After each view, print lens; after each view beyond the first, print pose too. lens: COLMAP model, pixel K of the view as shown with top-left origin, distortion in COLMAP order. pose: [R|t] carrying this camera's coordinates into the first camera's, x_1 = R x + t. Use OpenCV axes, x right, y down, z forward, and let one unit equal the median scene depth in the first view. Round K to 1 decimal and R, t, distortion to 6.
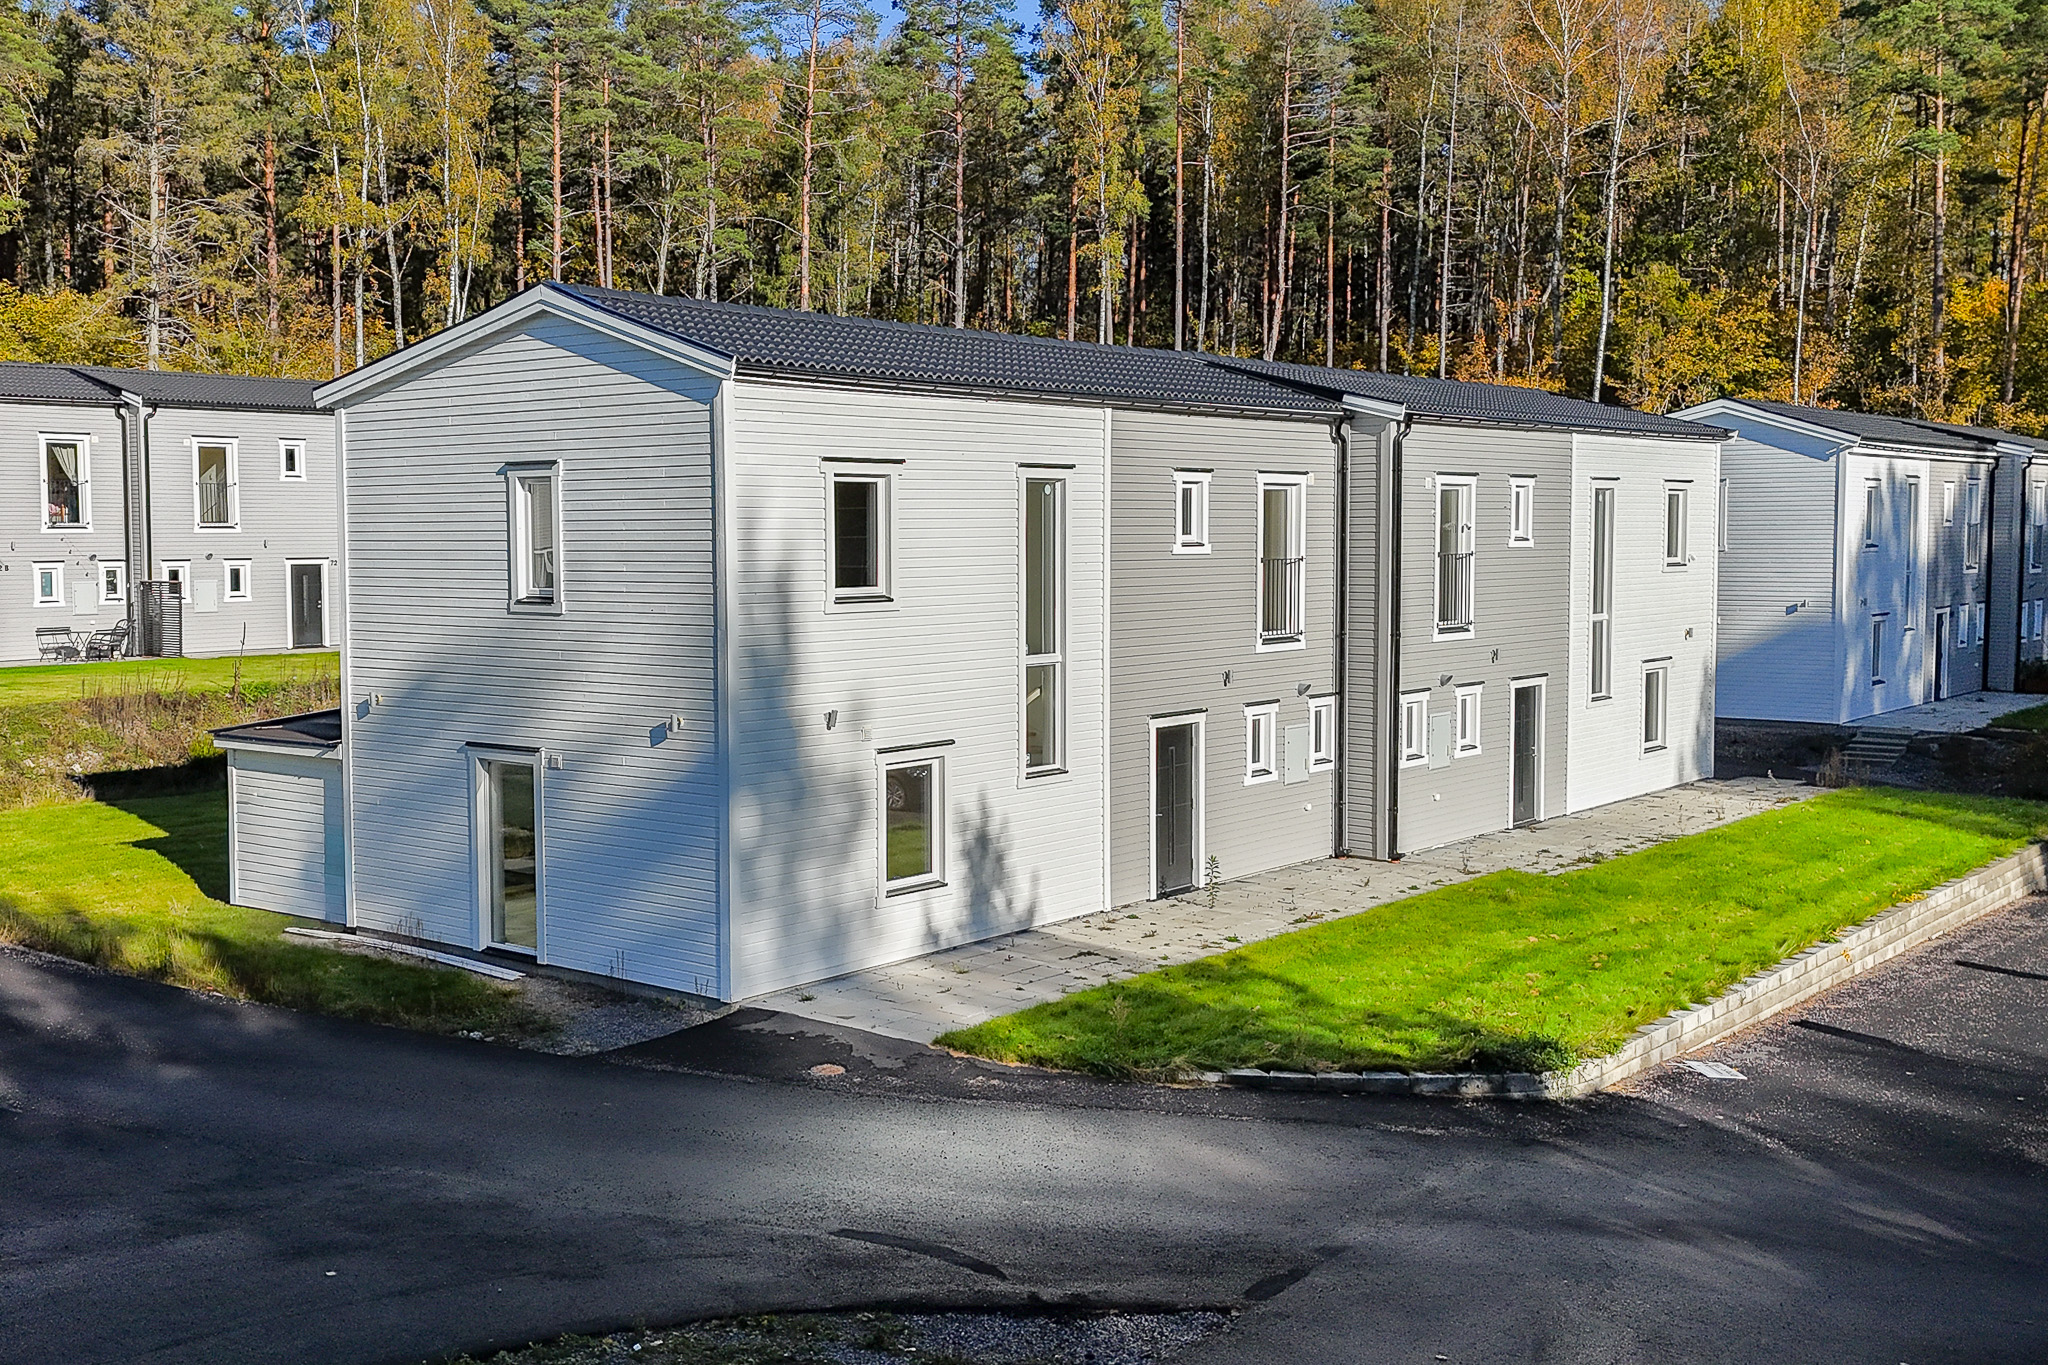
lens RADIAL K [[2059.2, 0, 806.0], [0, 2059.2, 667.7], [0, 0, 1]] dist [0.110322, -0.148908]
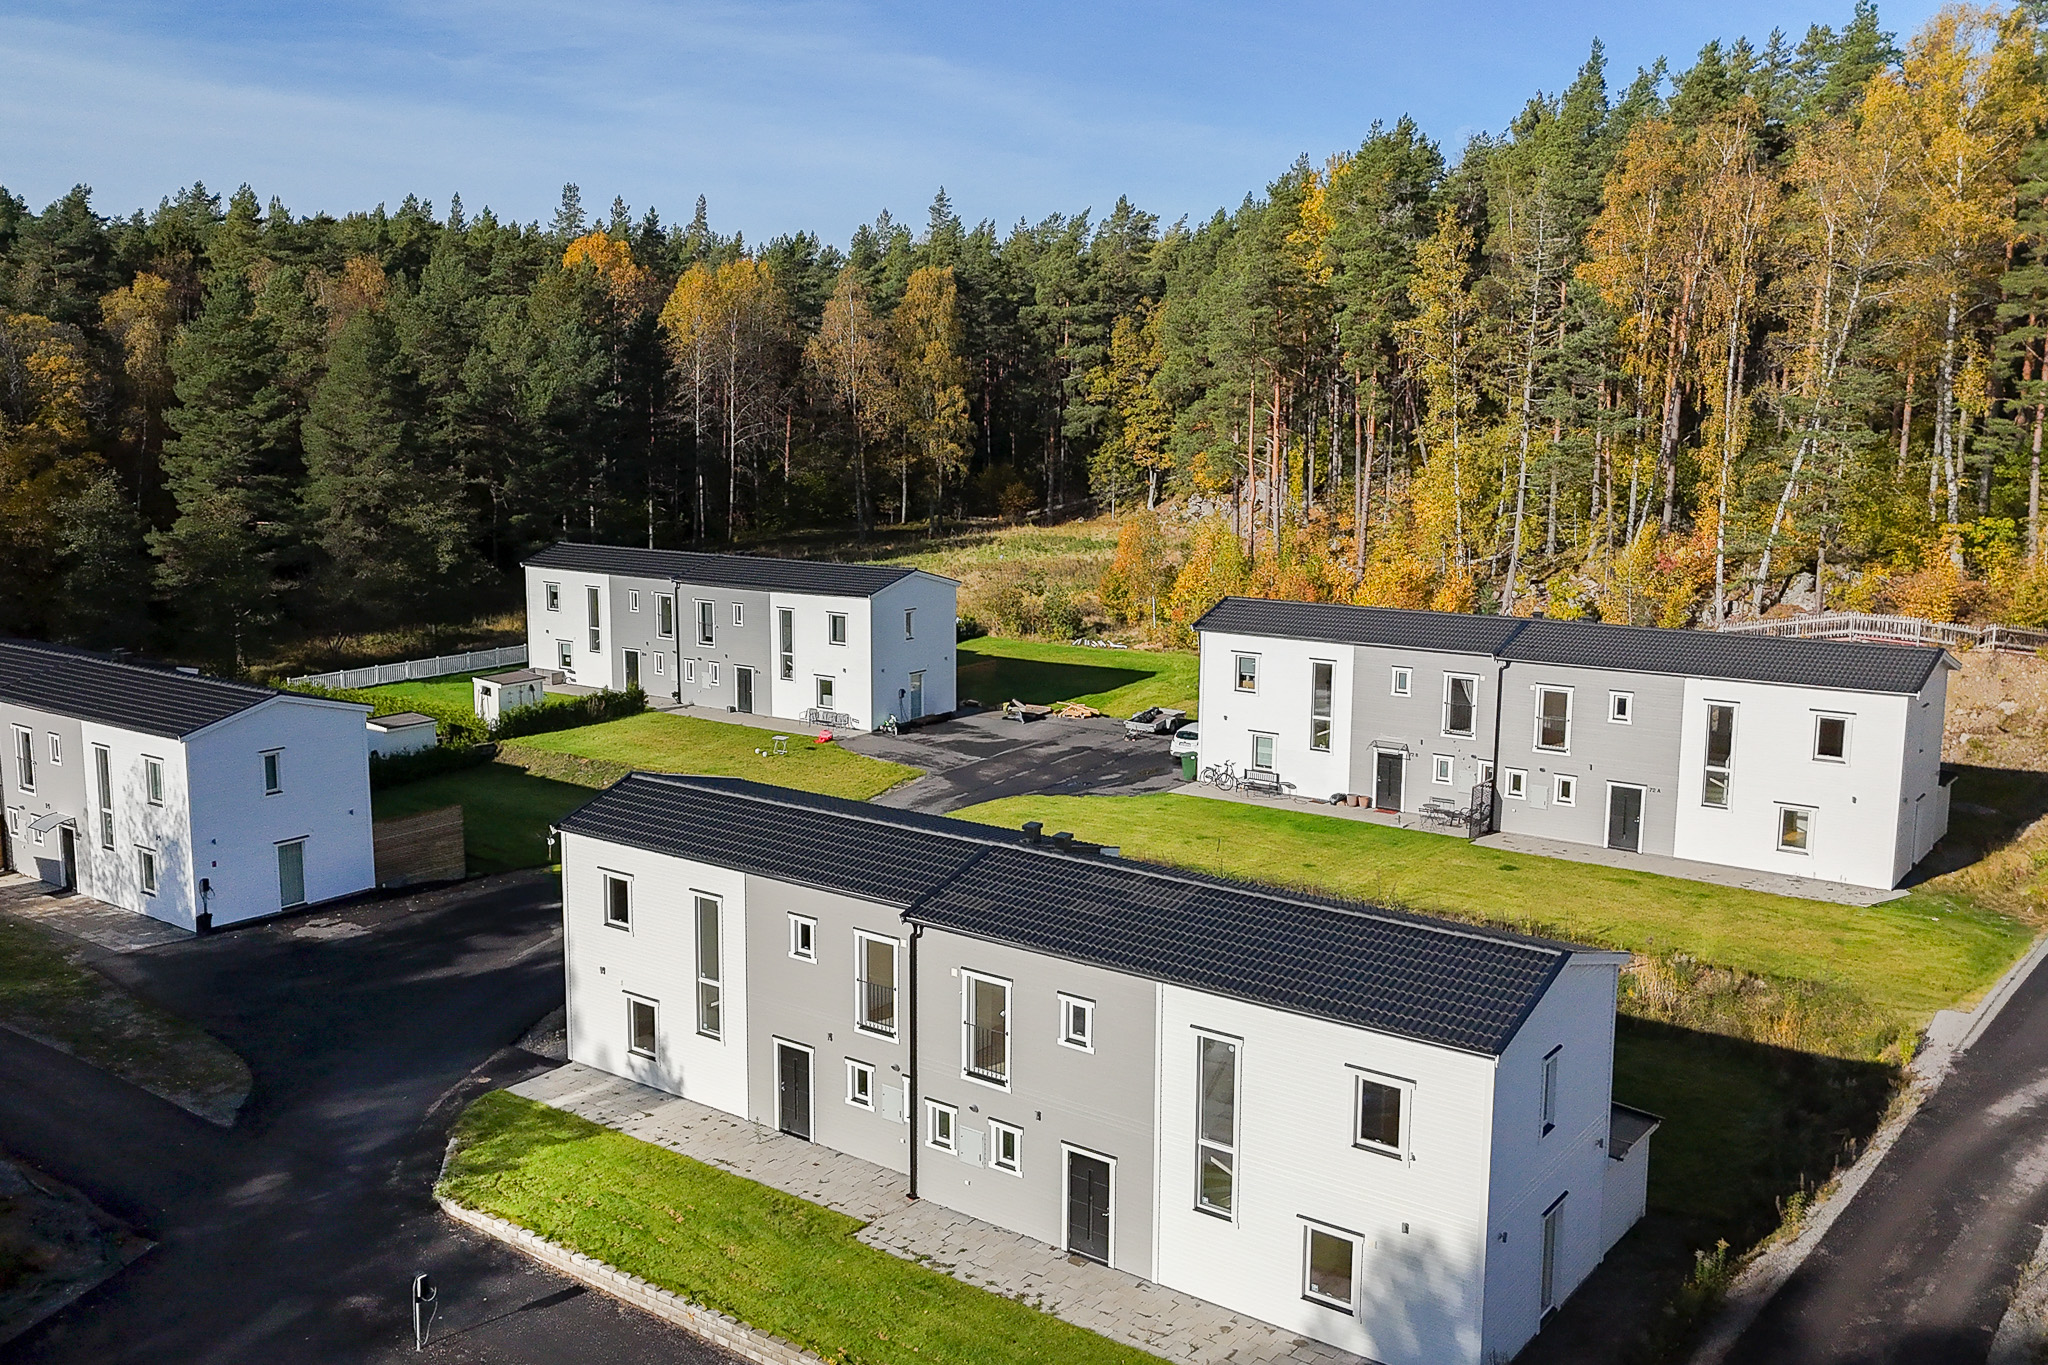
lens RADIAL K [[1860.9, 0, 1024.0], [0, 1860.9, 682.5], [0, 0, 1]] dist [-0.083588, -0.001471]
pose [[0.064851, 0.168666, -0.983538, 1.581098], [-0.062193, 0.984379, 0.164710, -0.516055], [0.995955, 0.050487, 0.074328, 0.978397]]
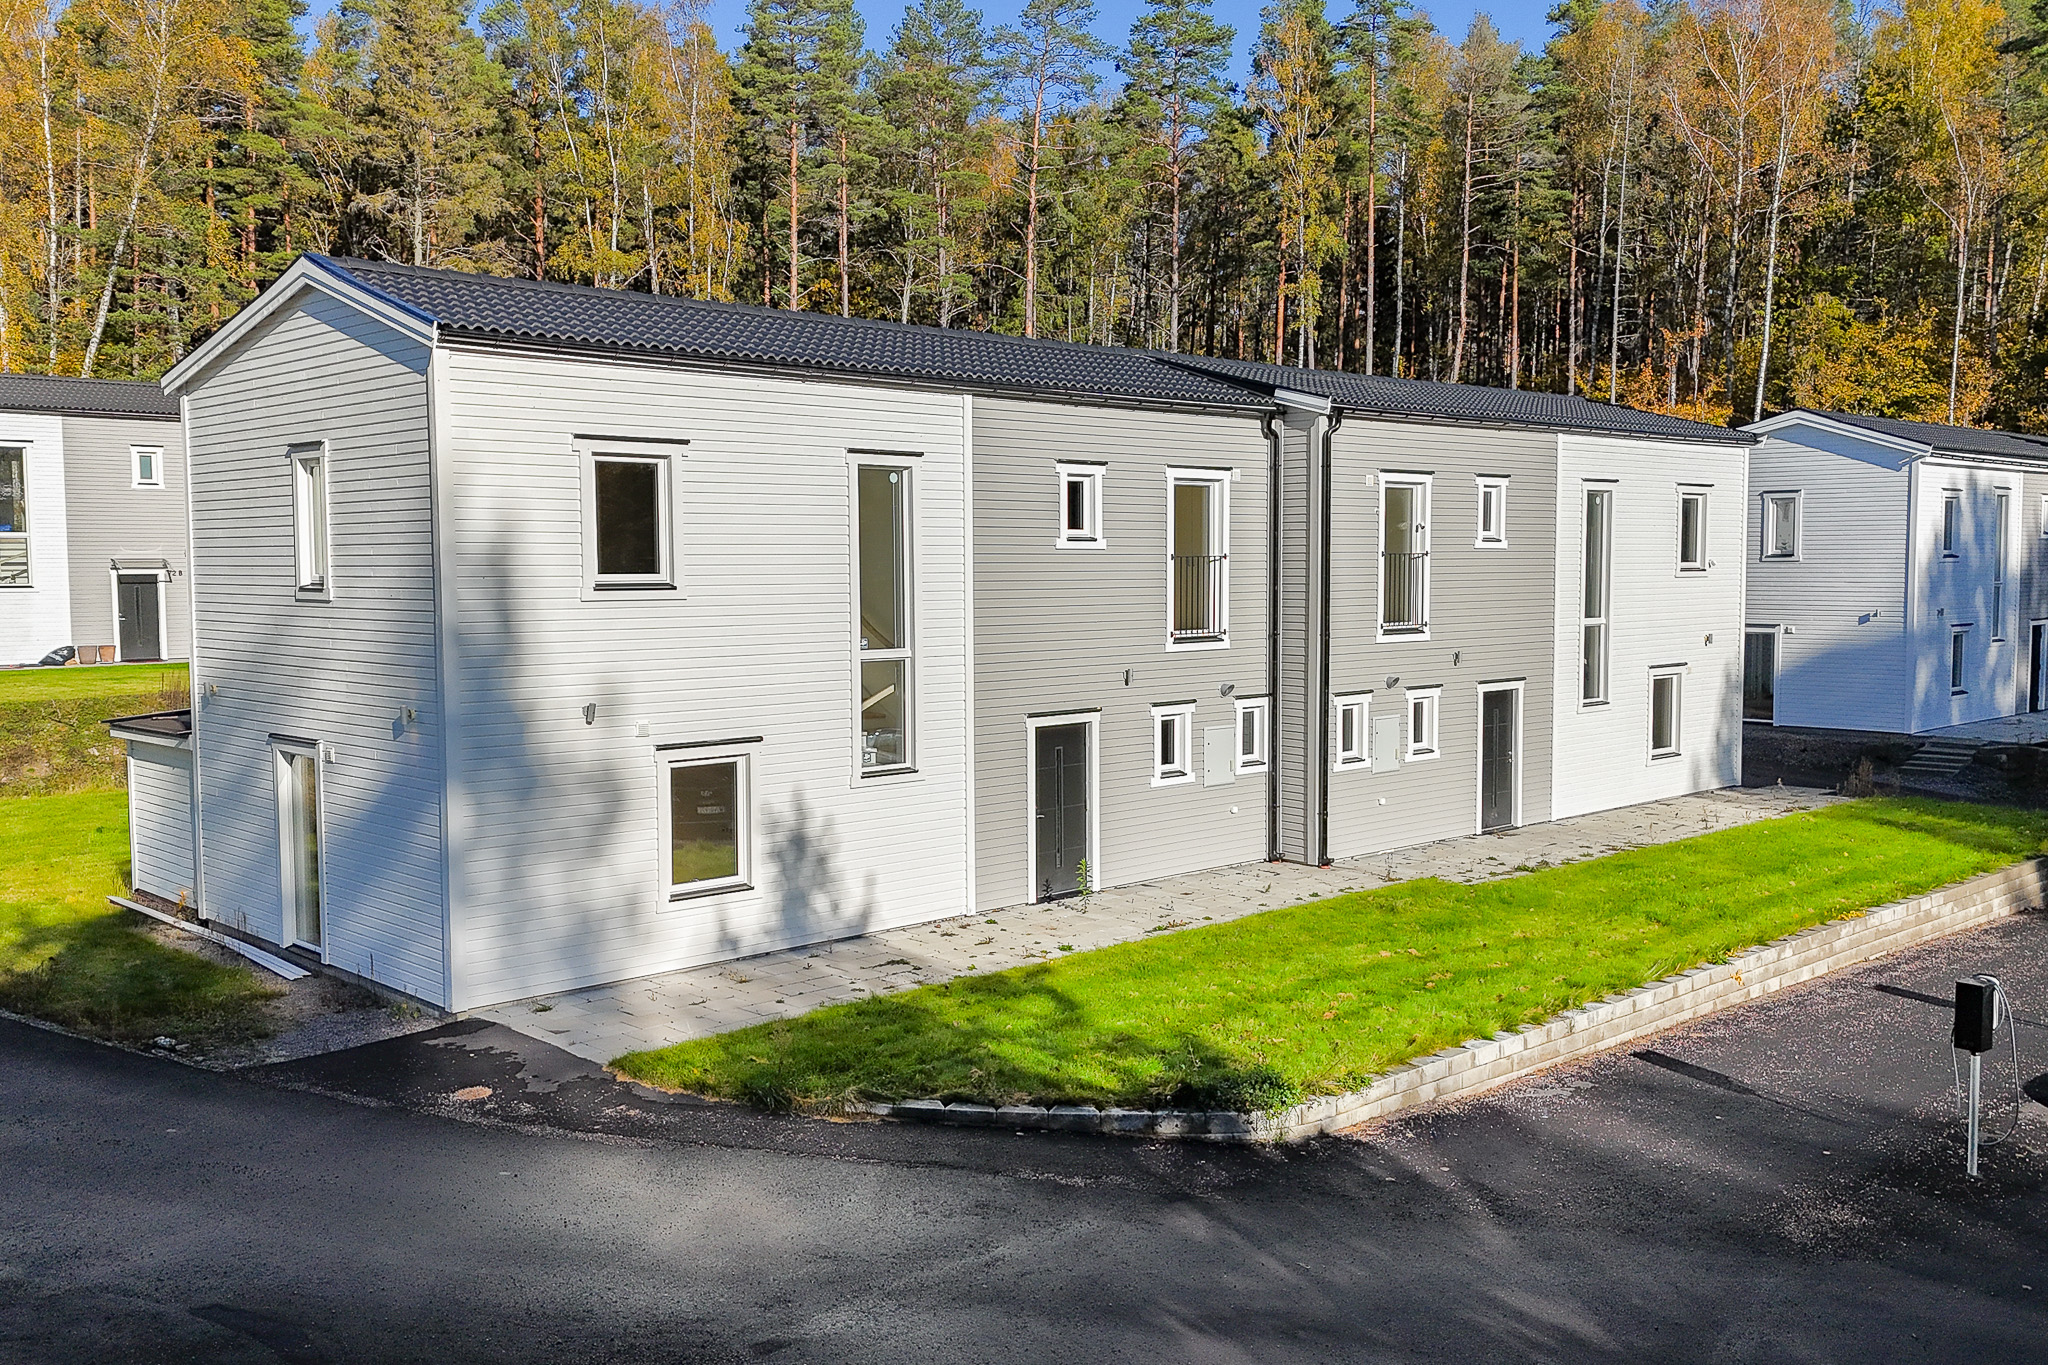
lens RADIAL K [[1778.7, 0, 1024.0], [0, 1778.7, 682.5], [0, 0, 1]] dist [0.096831, -0.113781]
pose [[0.996203, 0.008460, -0.086649, 0.215468], [-0.008270, 0.999963, 0.002544, 0.005607], [0.086667, -0.001818, 0.996236, 0.151630]]
